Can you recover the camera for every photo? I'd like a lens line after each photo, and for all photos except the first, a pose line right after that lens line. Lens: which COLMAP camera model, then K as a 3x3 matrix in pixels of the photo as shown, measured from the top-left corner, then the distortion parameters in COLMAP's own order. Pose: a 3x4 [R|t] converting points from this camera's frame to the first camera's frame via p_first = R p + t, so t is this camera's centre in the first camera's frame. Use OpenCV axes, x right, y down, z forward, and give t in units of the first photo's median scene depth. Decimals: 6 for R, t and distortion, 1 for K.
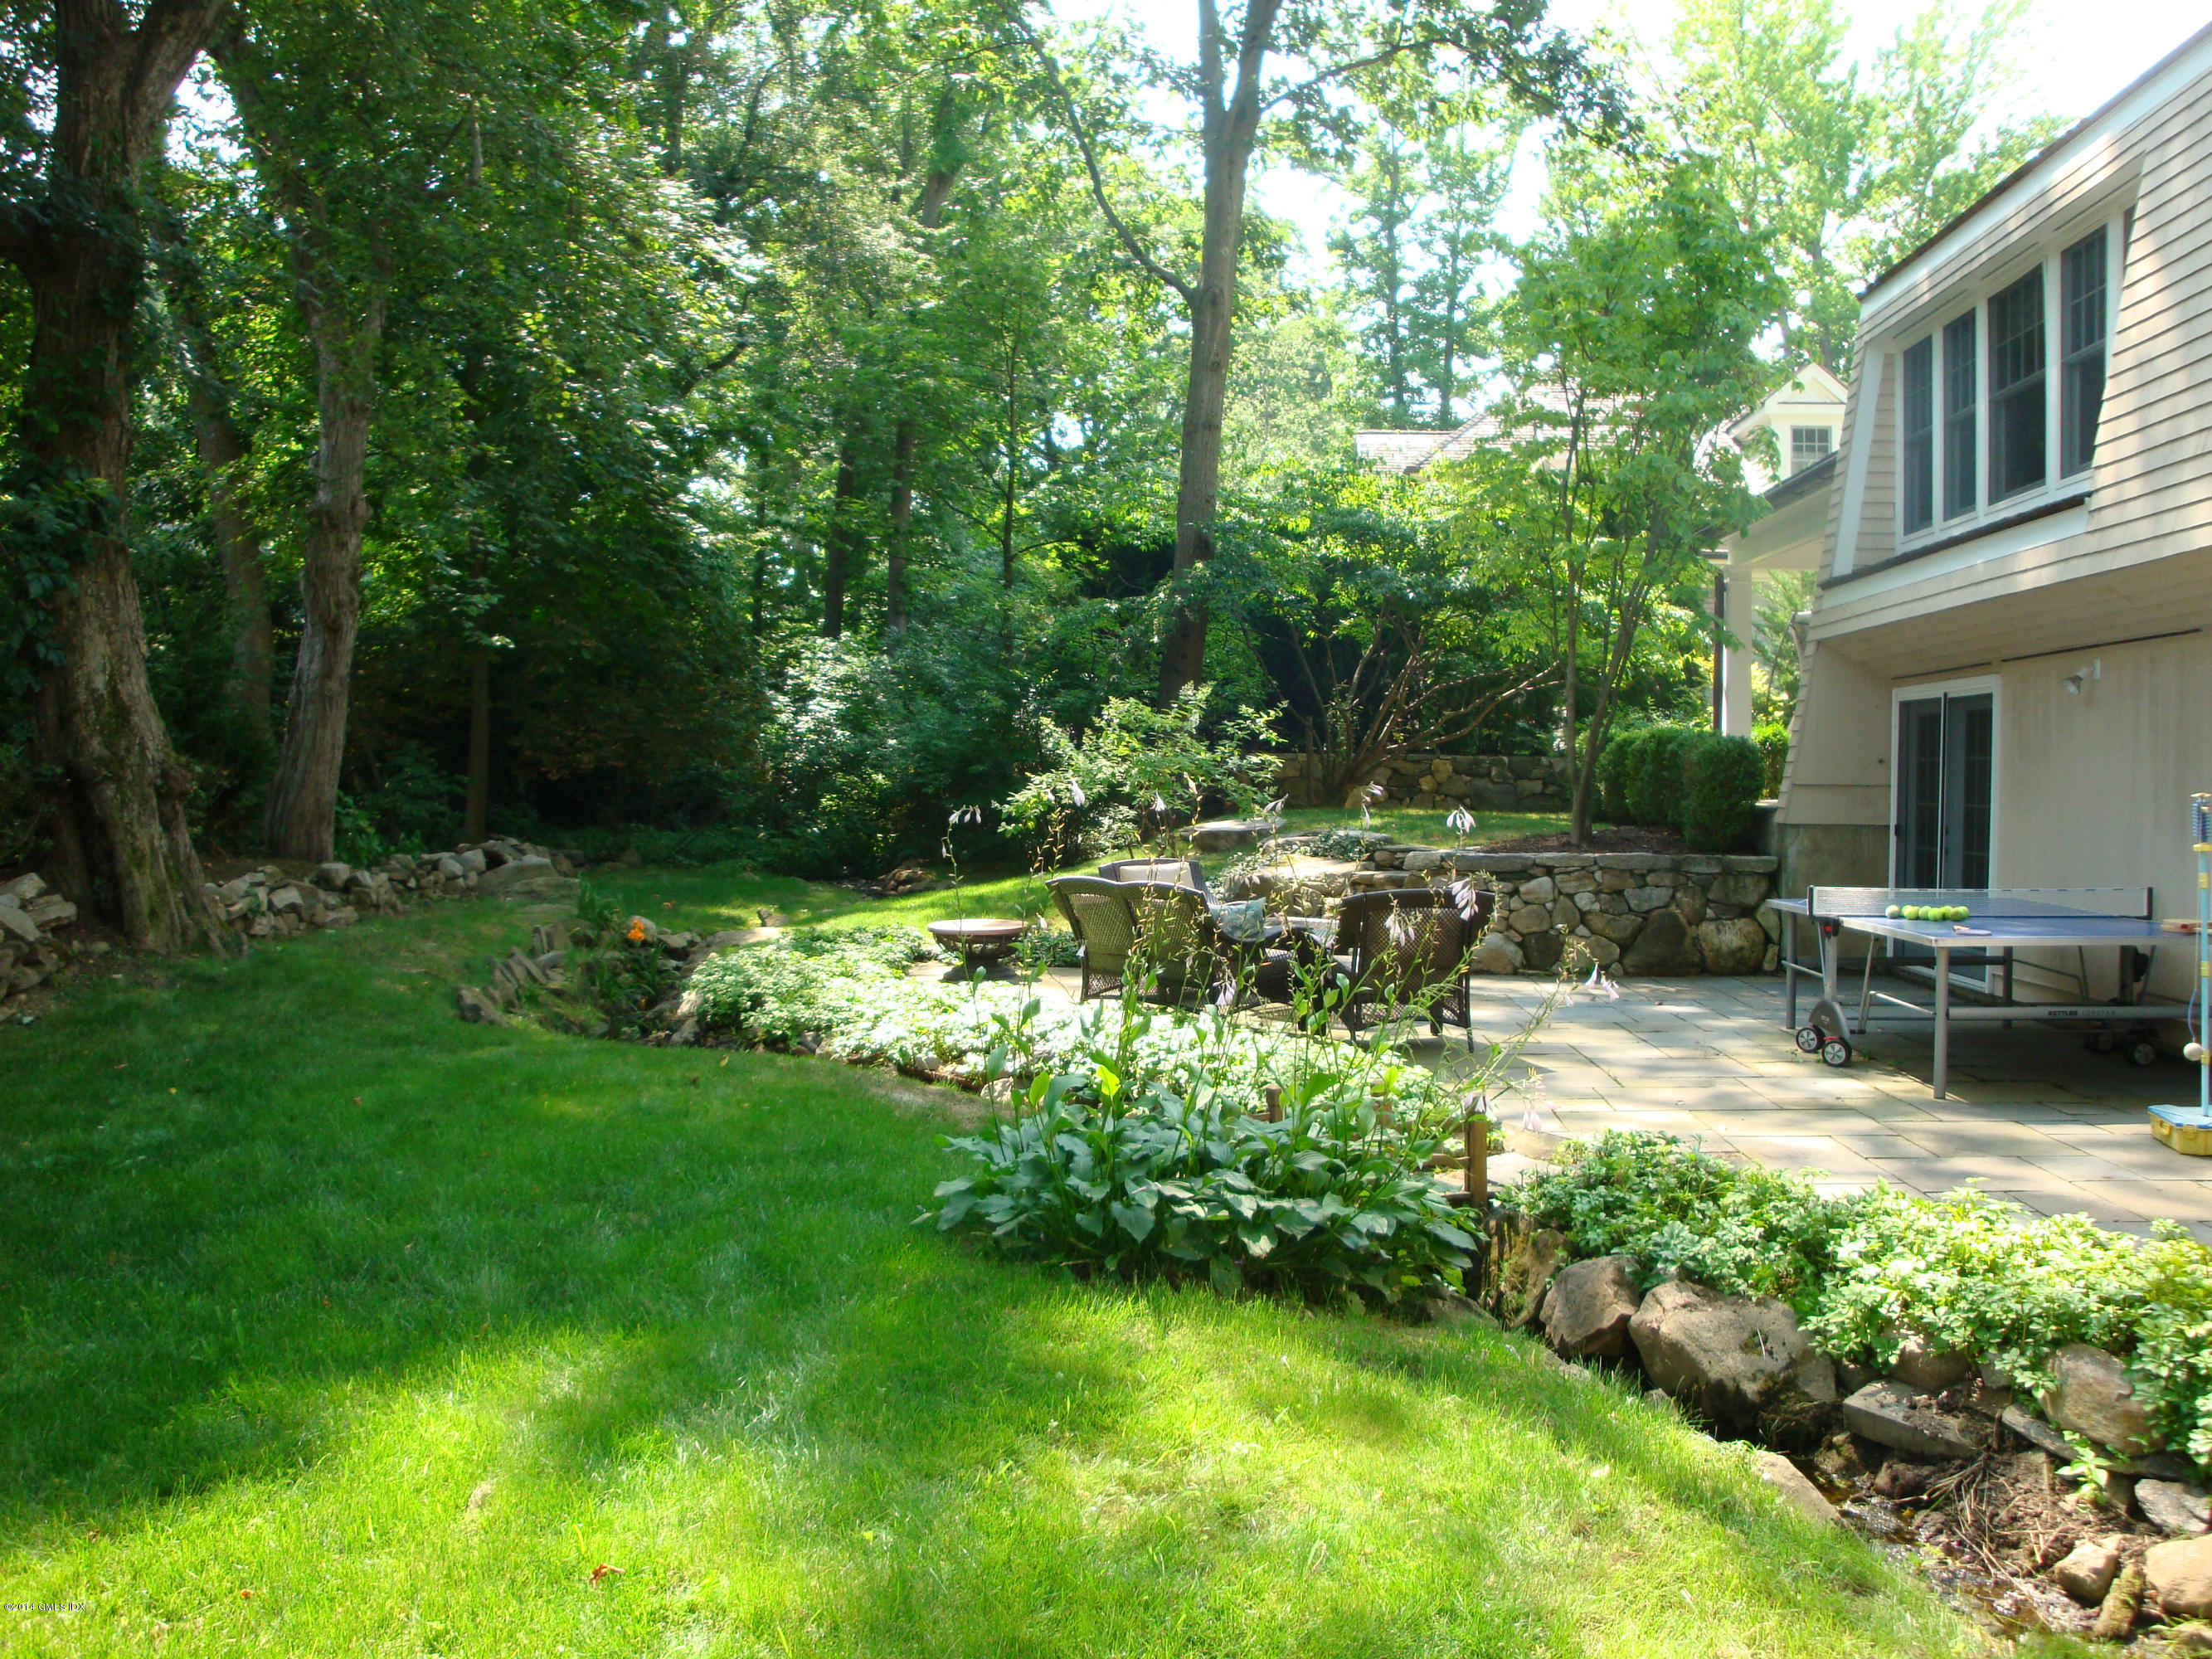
lens RADIAL K [[1844.5, 0, 1106.0], [0, 1844.5, 829.5], [0, 0, 1]] dist [-0.163446, 0.152916]
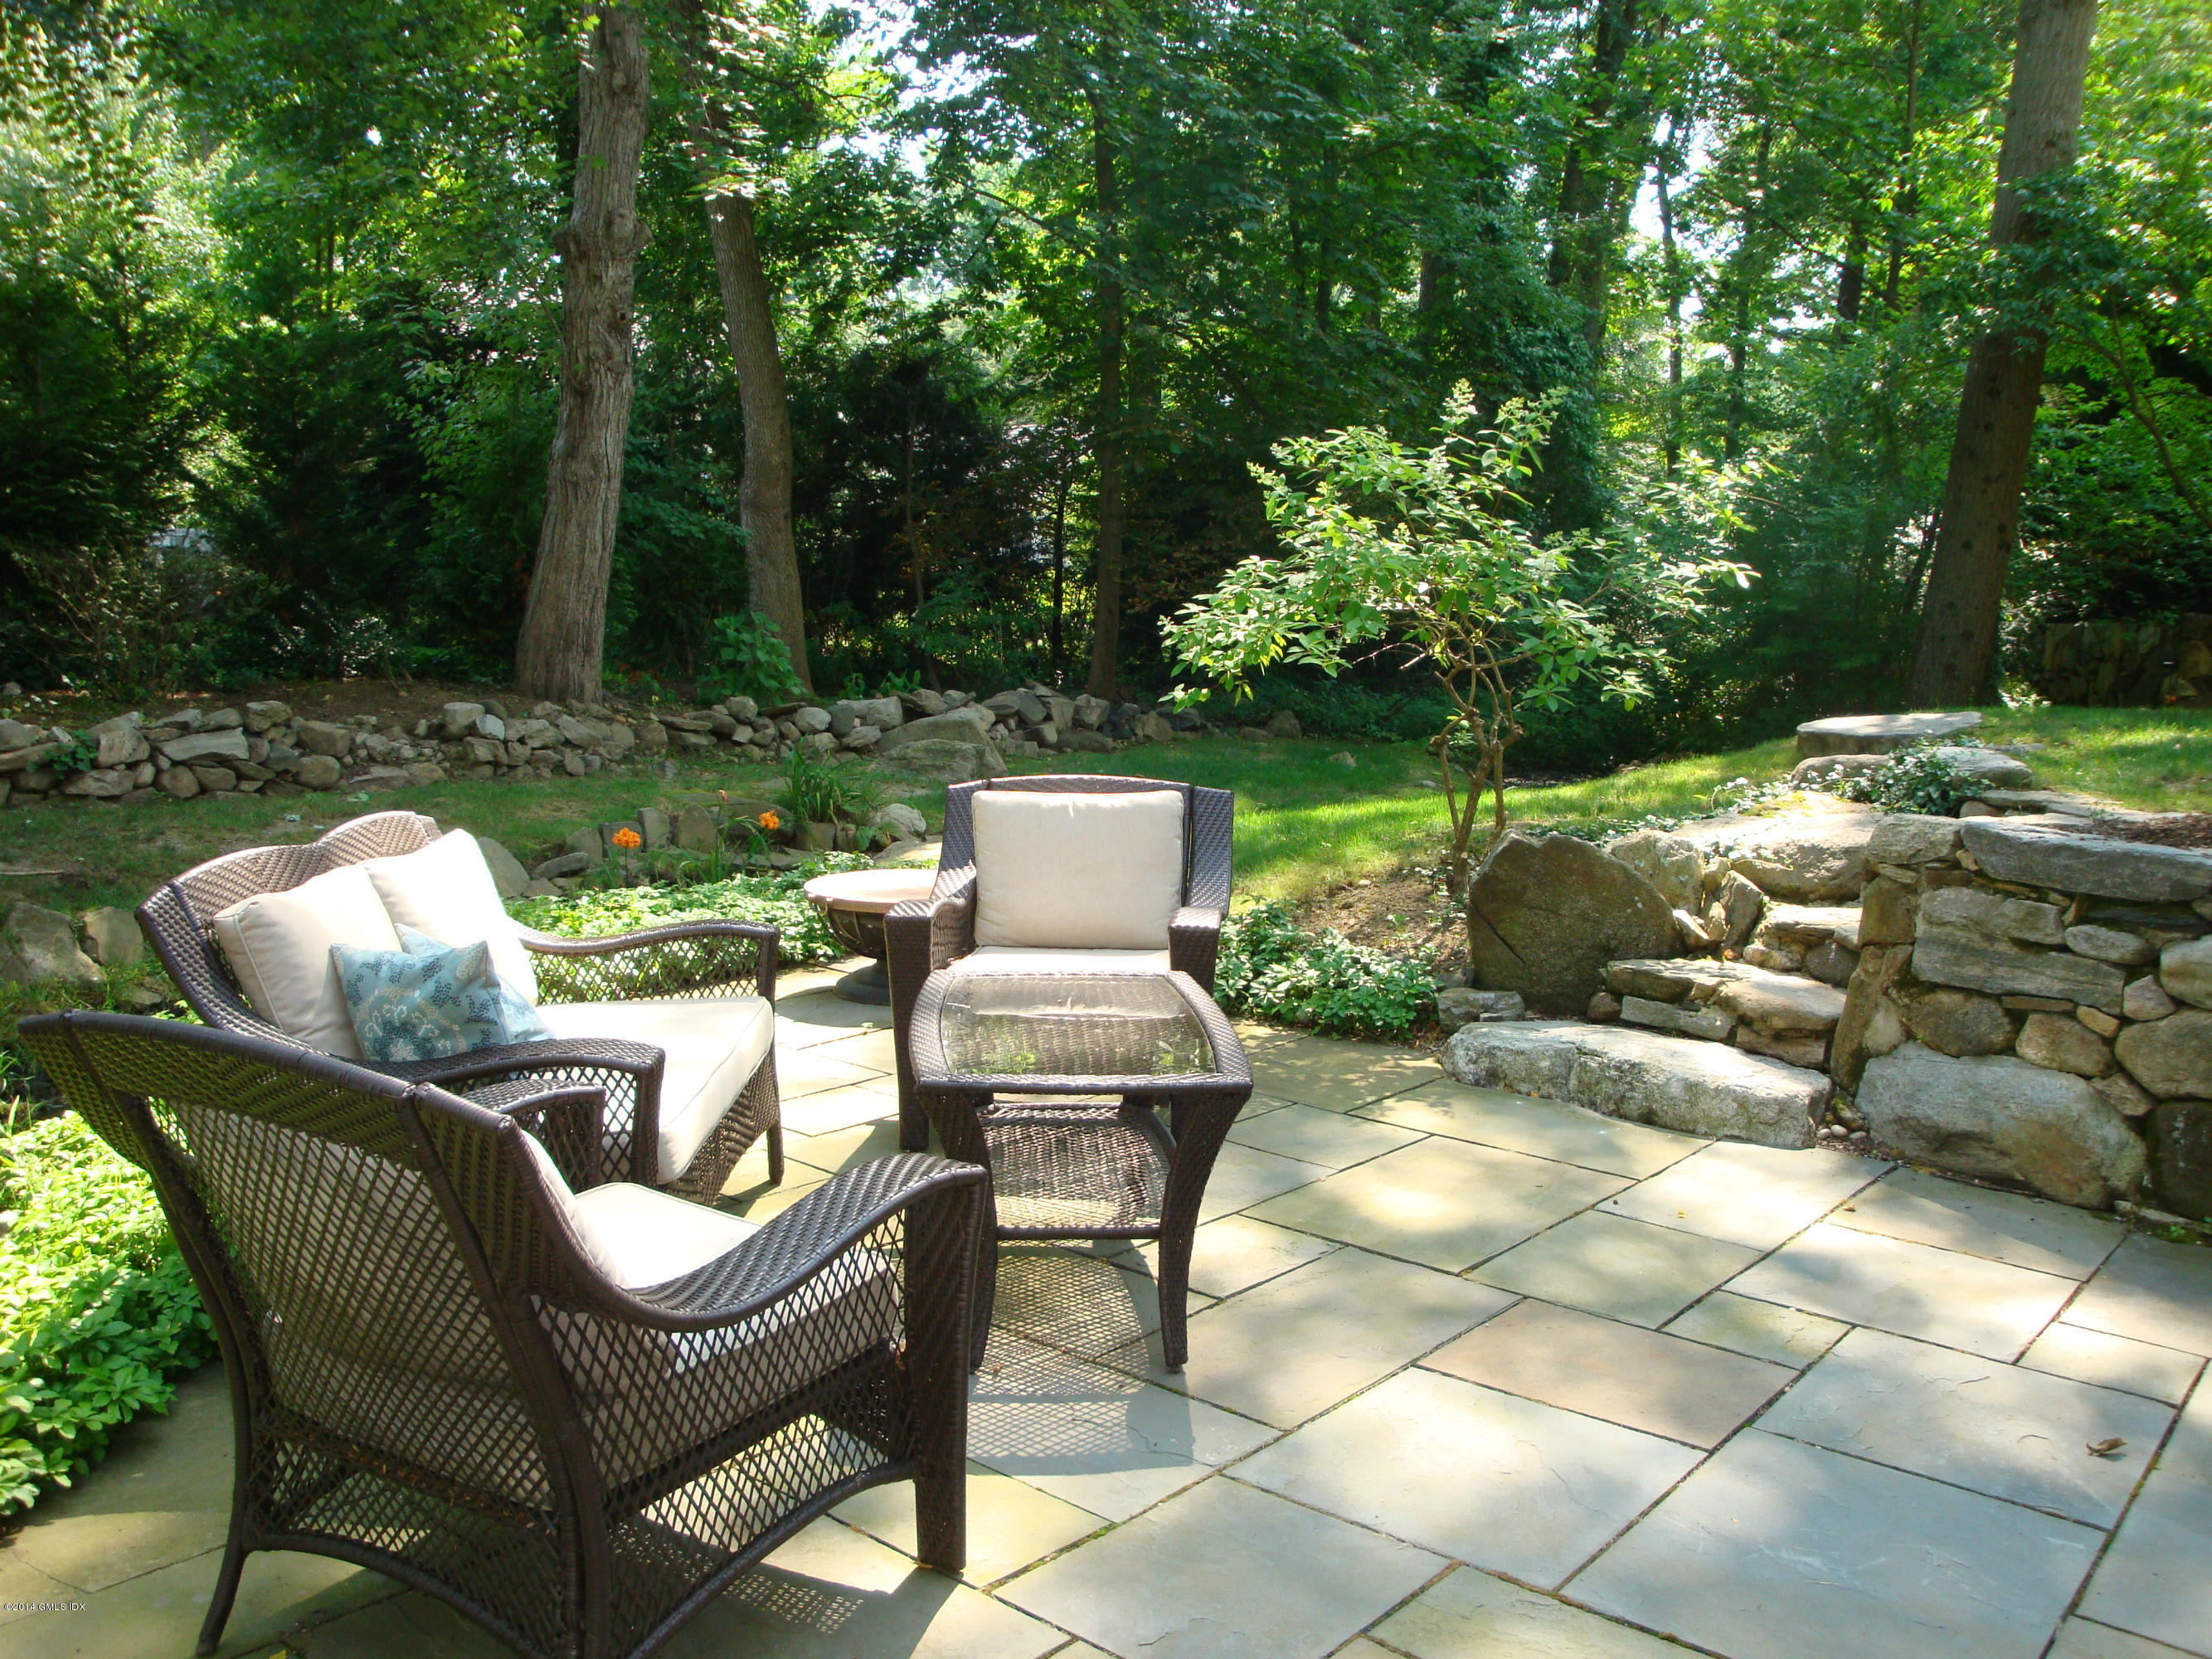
lens RADIAL K [[1844.5, 0, 1106.0], [0, 1844.5, 829.5], [0, 0, 1]] dist [-0.163446, 0.152916]
pose [[0.803551, 0.090848, -0.588262, 0.259148], [-0.046717, 0.994861, 0.089827, -0.009842], [0.593400, -0.044698, 0.803666, 0.635674]]
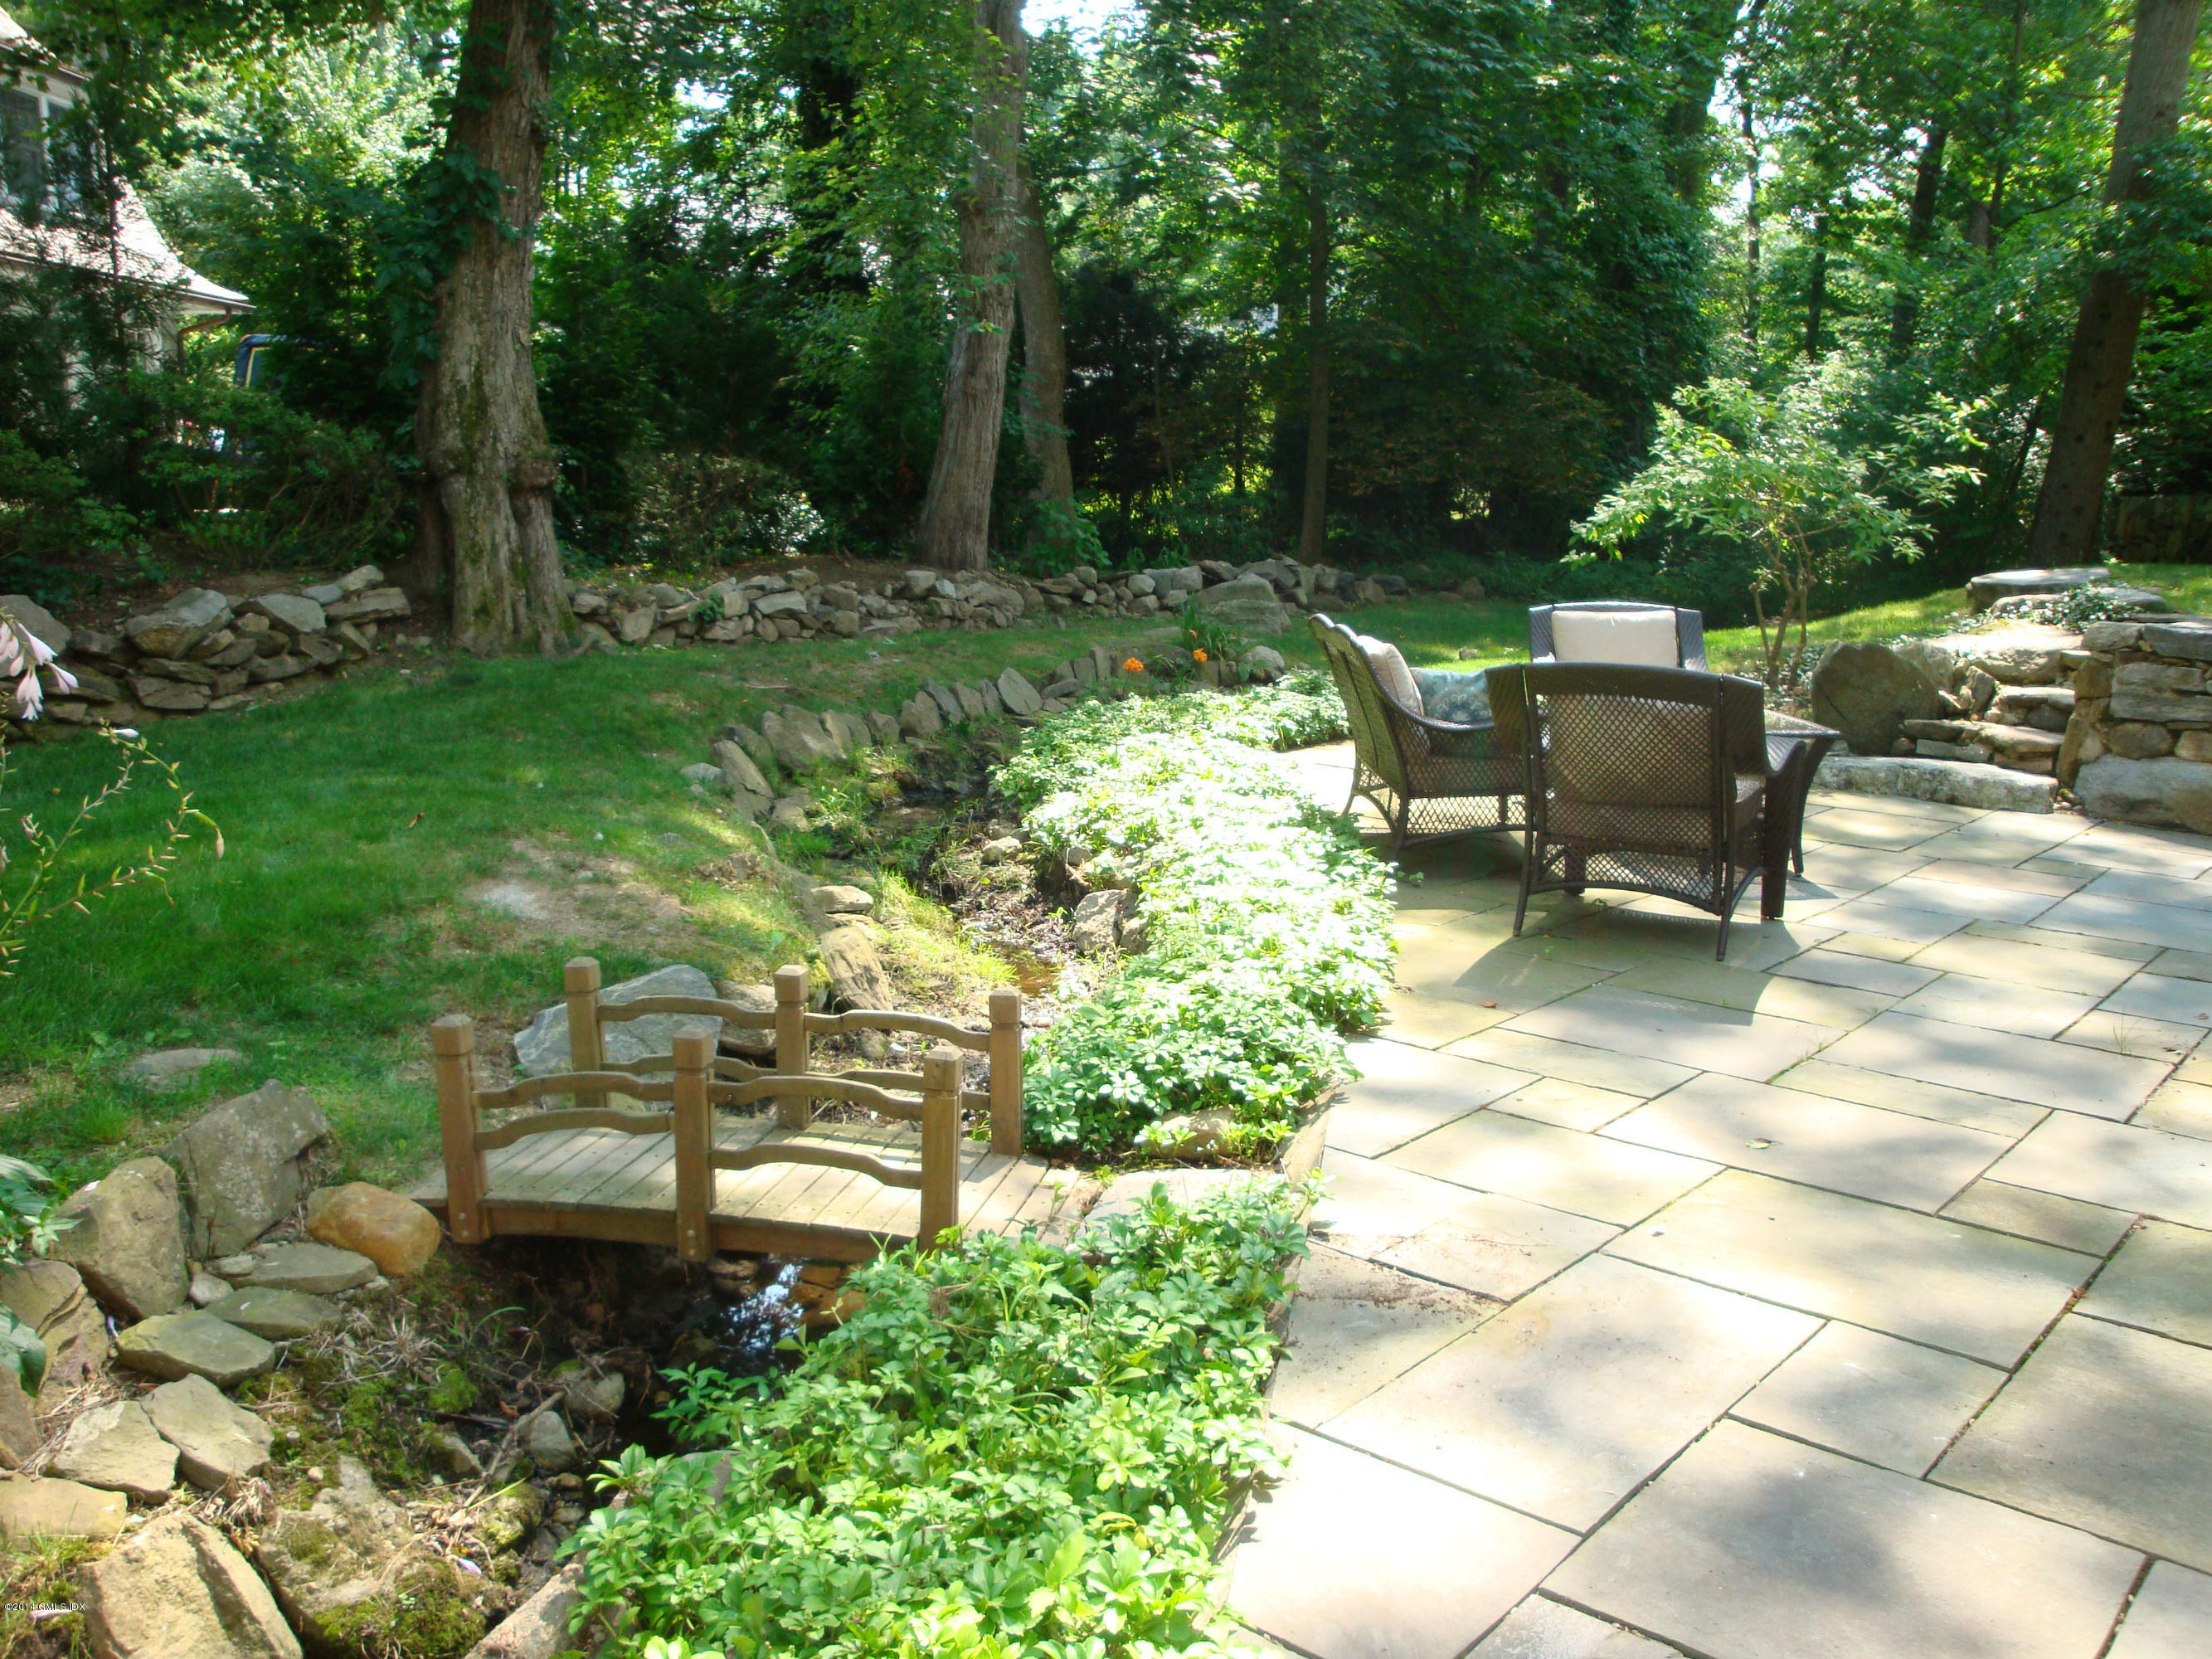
lens RADIAL K [[1844.5, 0, 1106.0], [0, 1844.5, 829.5], [0, 0, 1]] dist [-0.163446, 0.152916]
pose [[0.796011, 0.120896, -0.593086, 0.272563], [-0.034232, 0.987273, 0.155304, -0.000144], [0.604314, -0.103321, 0.790019, 0.321834]]
